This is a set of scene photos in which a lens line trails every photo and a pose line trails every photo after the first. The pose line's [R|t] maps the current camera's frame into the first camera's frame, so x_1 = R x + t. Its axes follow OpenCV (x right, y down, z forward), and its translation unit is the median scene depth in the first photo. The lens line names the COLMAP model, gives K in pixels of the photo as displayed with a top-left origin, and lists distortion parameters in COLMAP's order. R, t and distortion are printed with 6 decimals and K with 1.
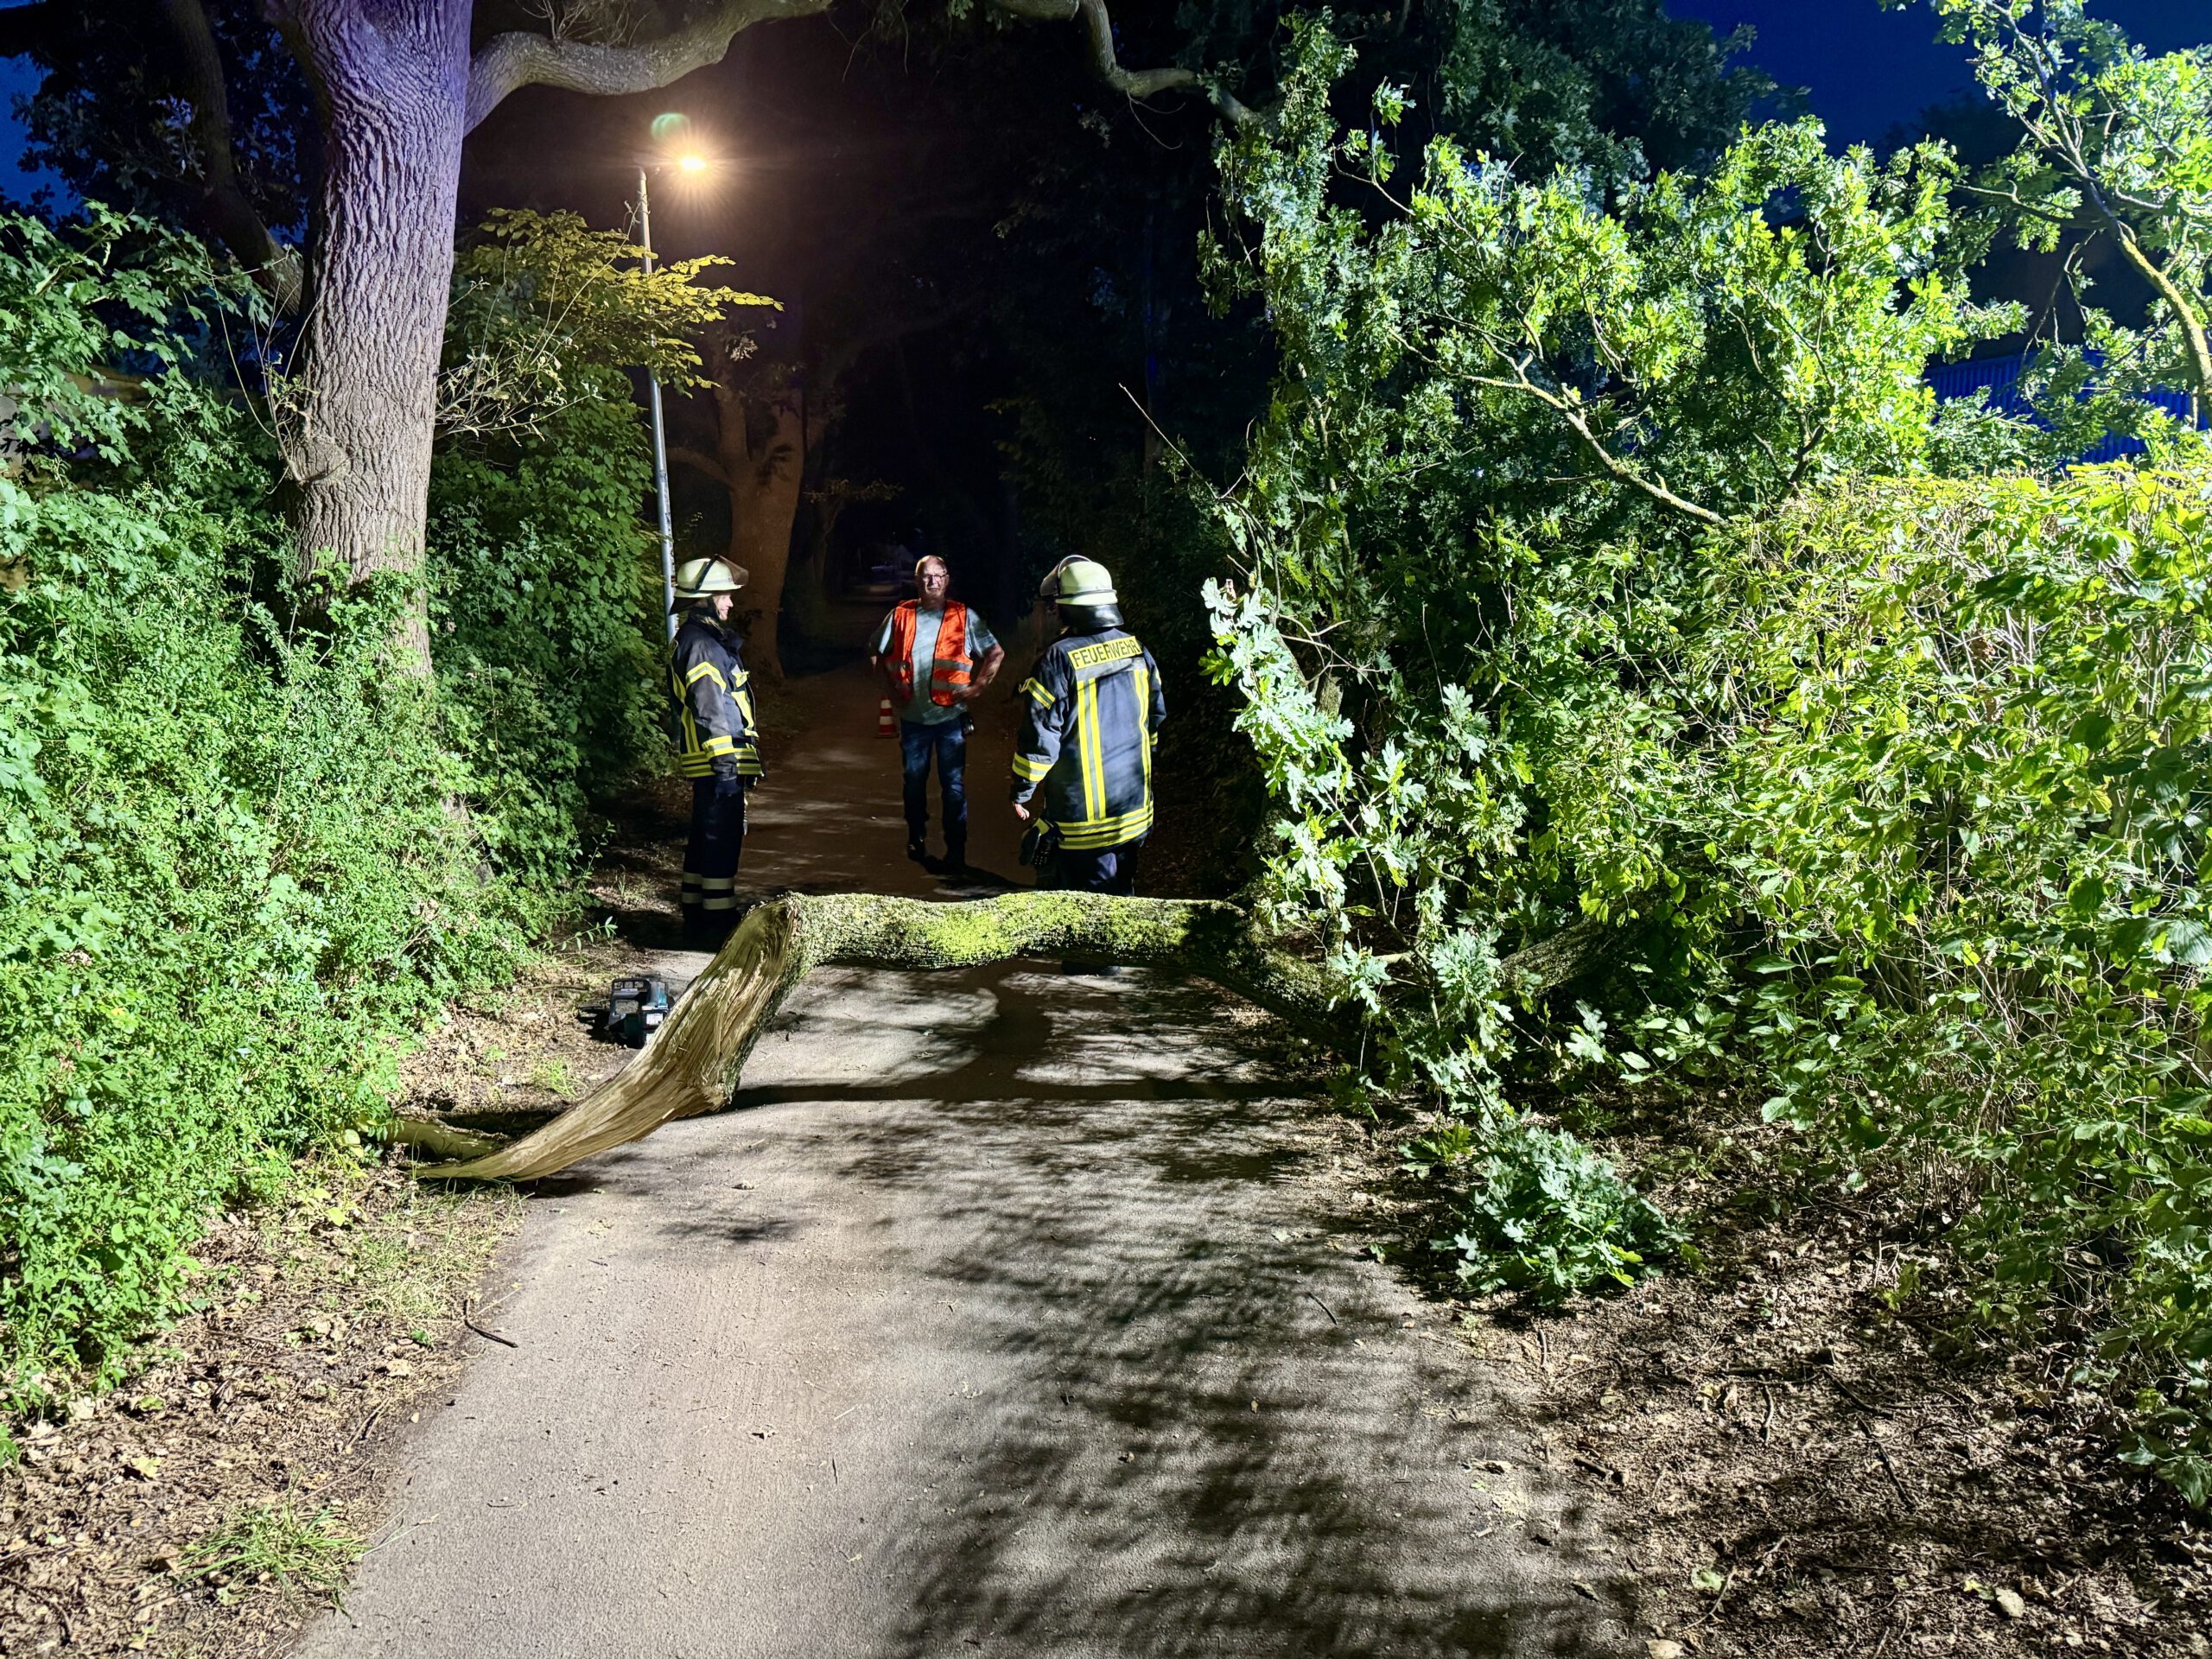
lens RADIAL K [[1542.0, 0, 1106.0], [0, 1542.0, 829.5], [0, 0, 1]] dist [0.036825, -0.054245]
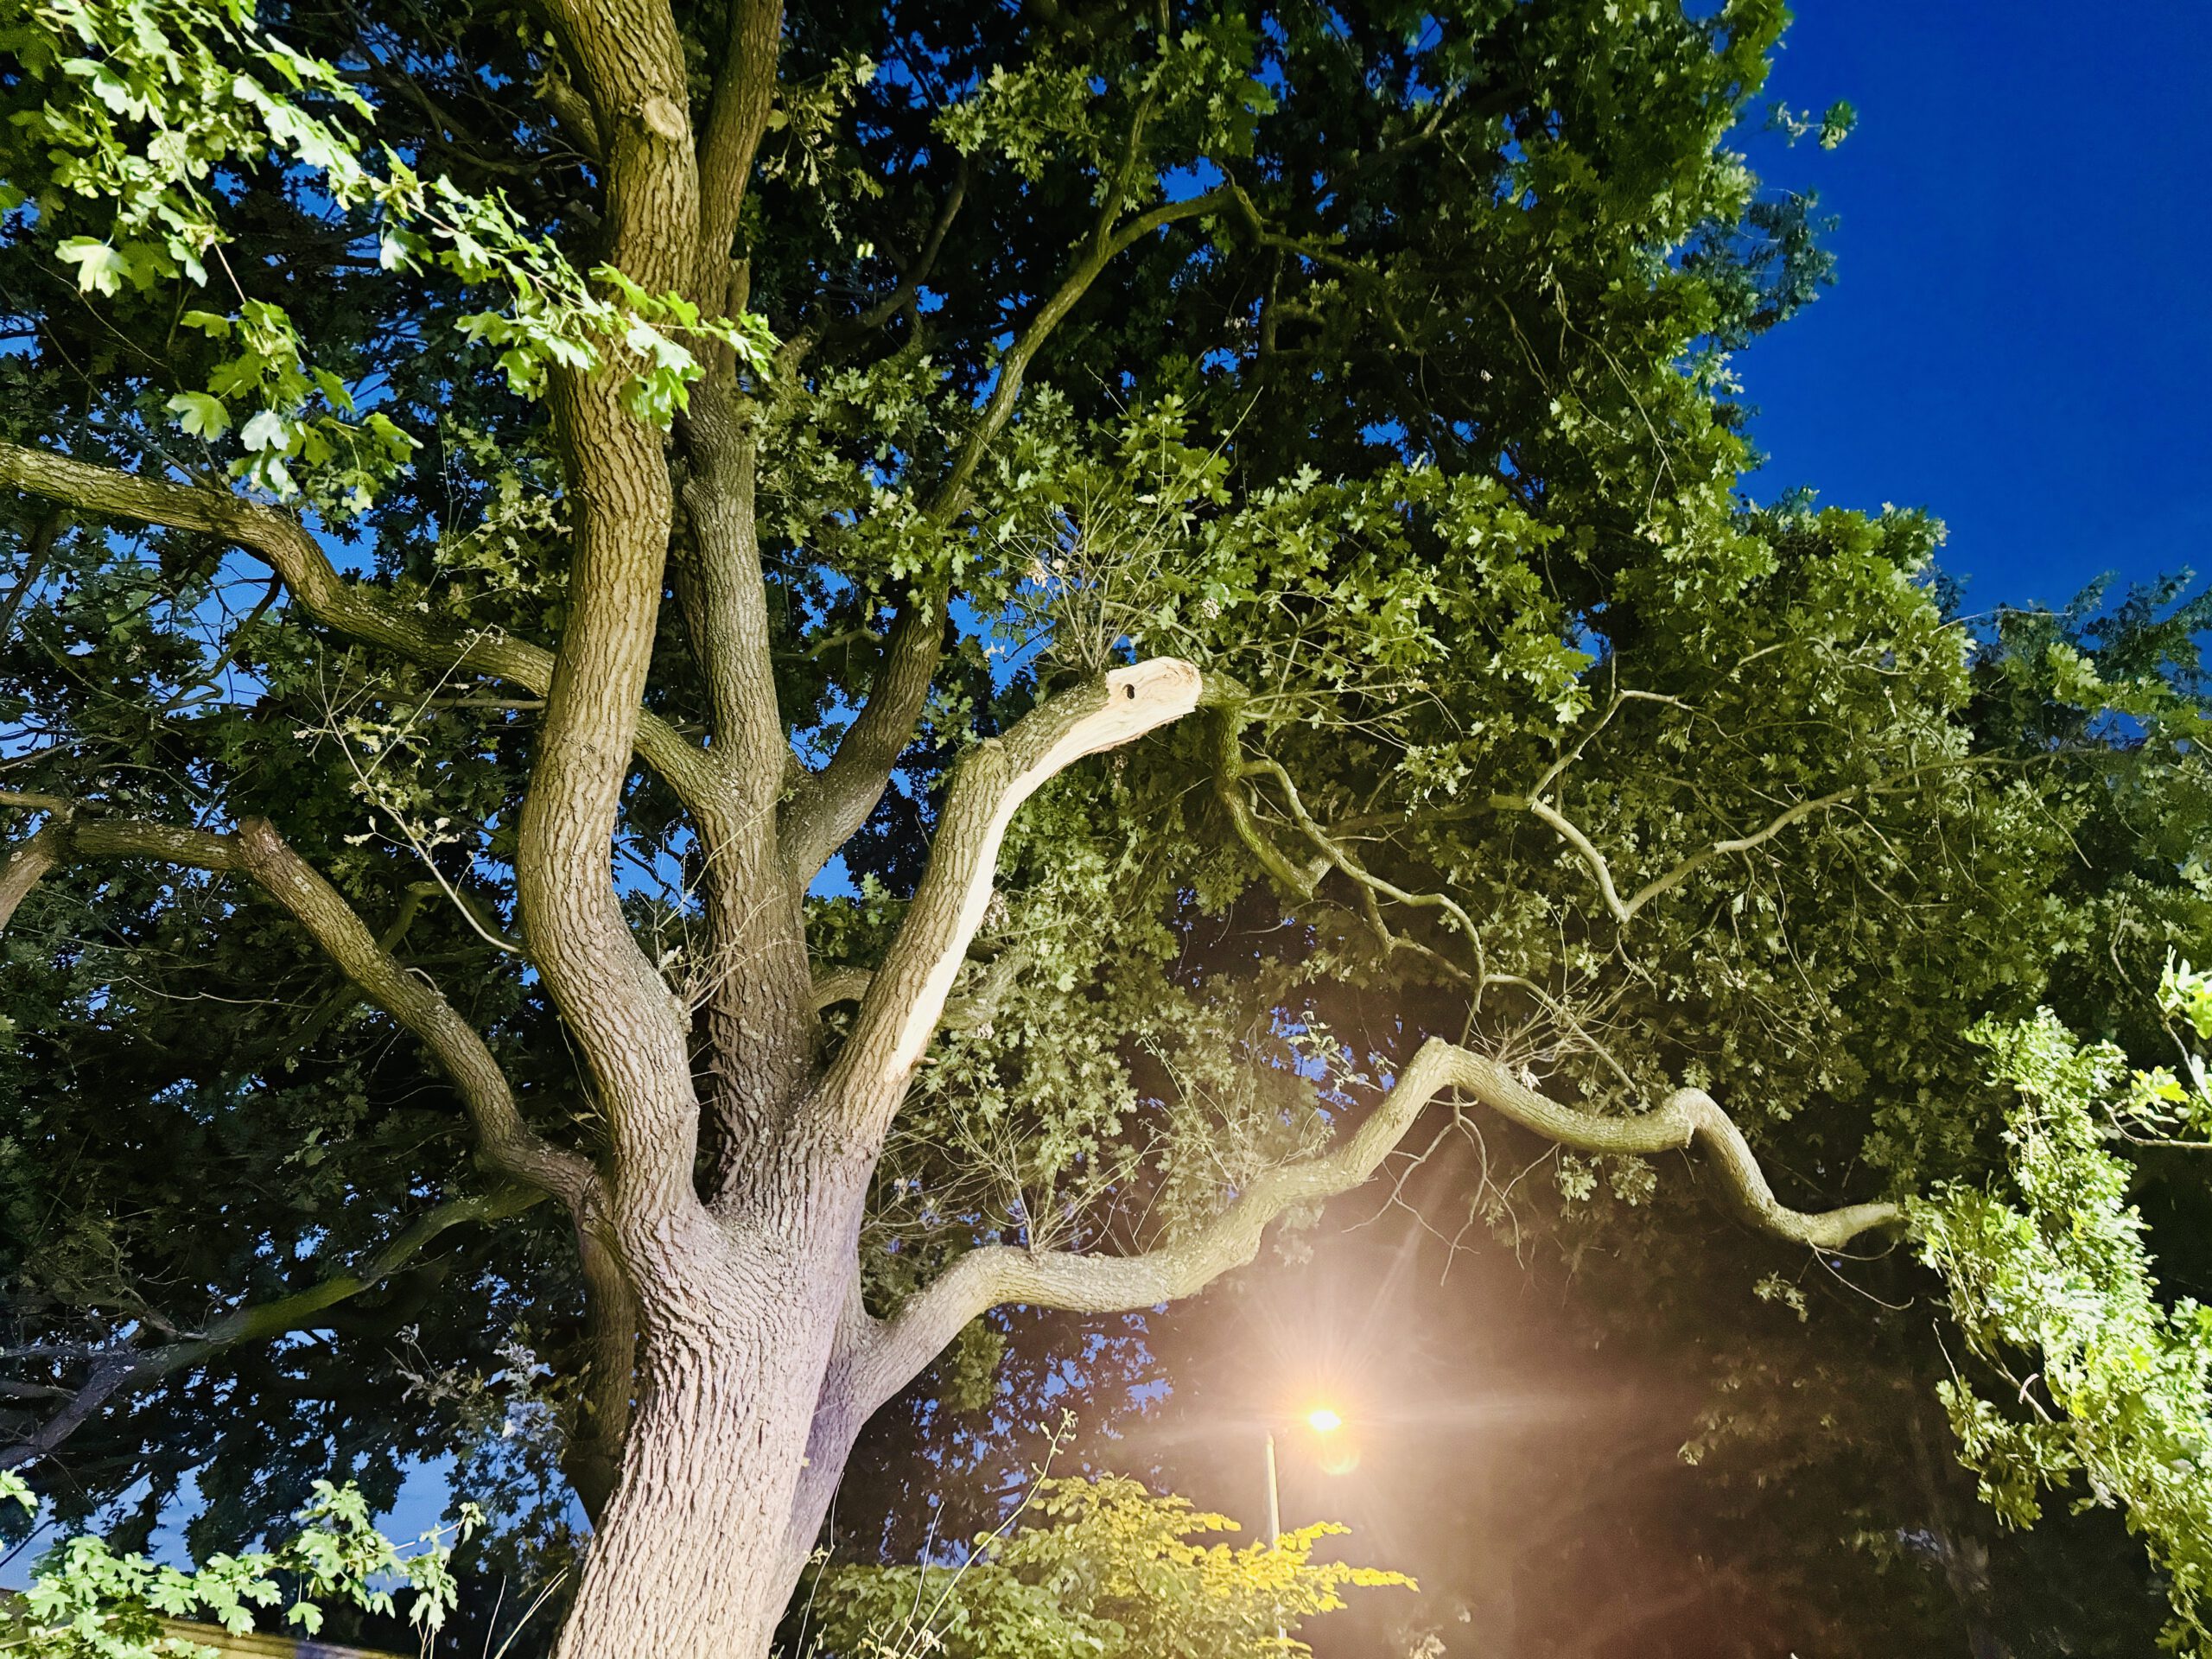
lens RADIAL K [[1535.5, 0, 1100.1], [0, 1535.5, 831.9], [0, 0, 1]] dist [0.078067, -0.131832]
pose [[0.894032, -0.246894, -0.373832, 0.051362], [-0.091615, 0.716053, -0.692008, -0.105902], [0.438536, 0.652926, 0.617555, 0.386206]]
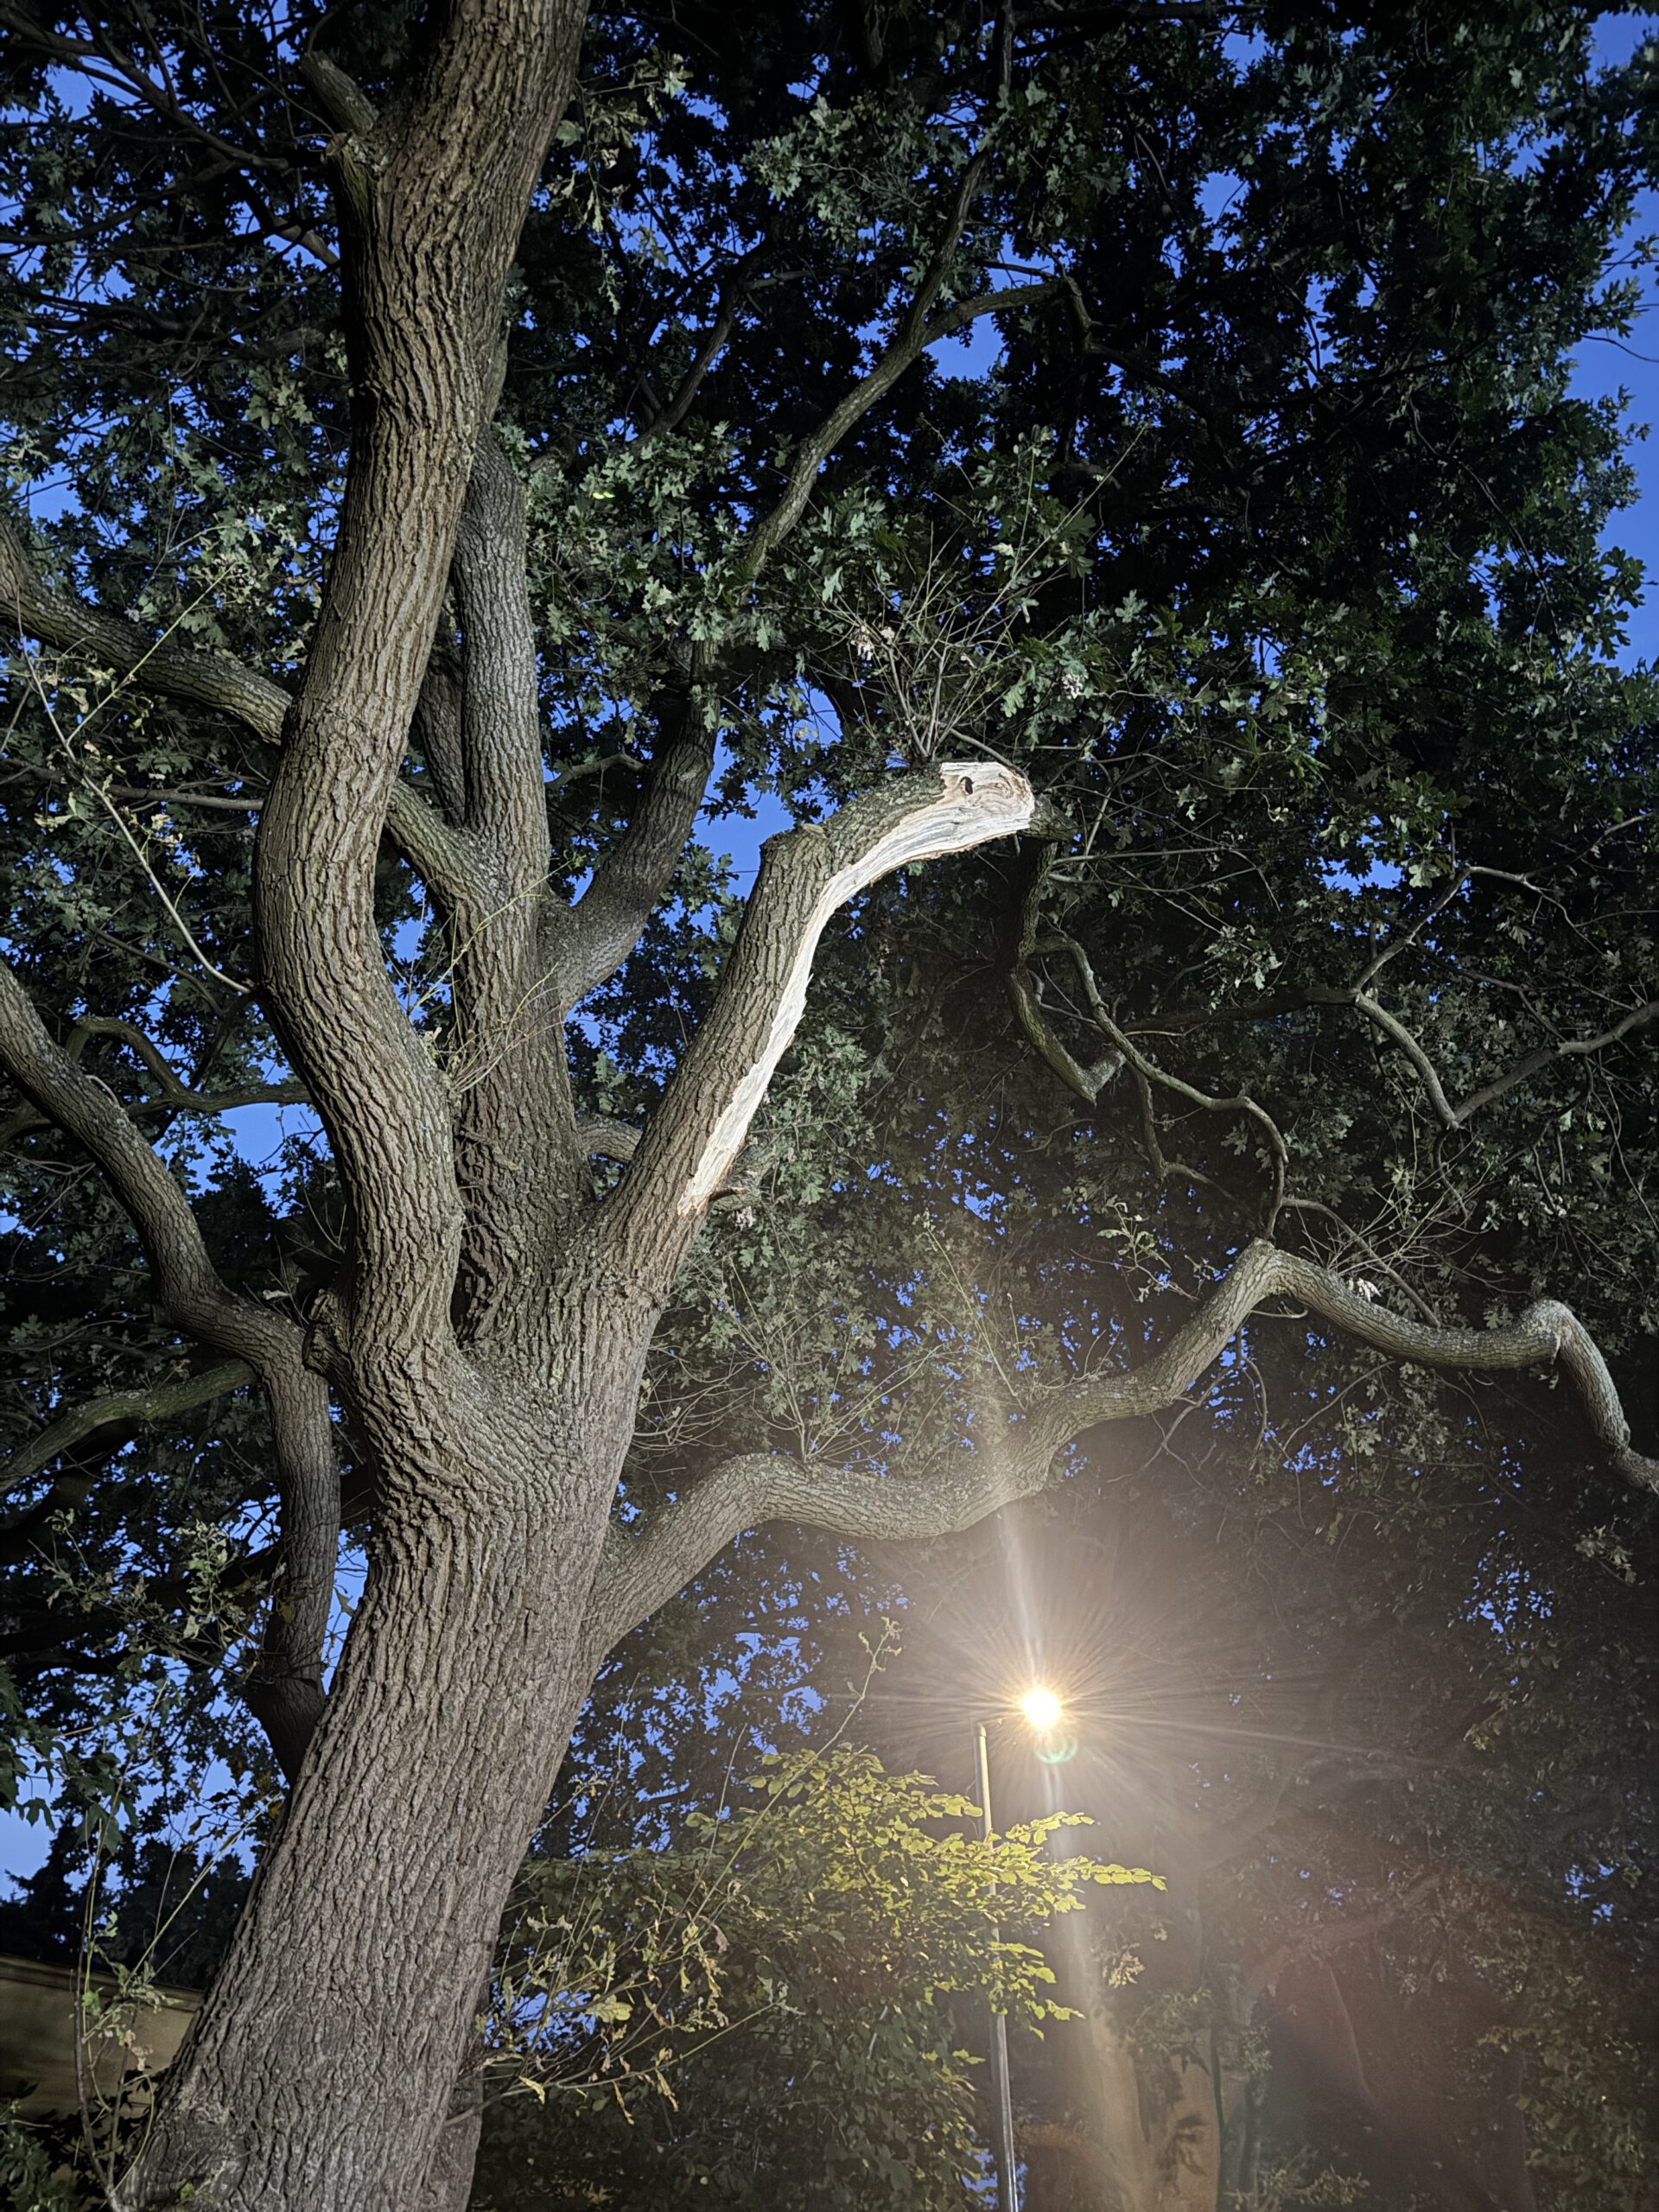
lens RADIAL K [[1542.0, 0, 829.5], [0, 1542.0, 1106.0], [0, 0, 1]] dist [0.036825, -0.054245]
pose [[0.922395, -0.222402, -0.315792, -0.091329], [-0.079884, 0.690067, -0.719323, -0.120513], [0.377897, 0.688727, 0.618748, 0.494076]]
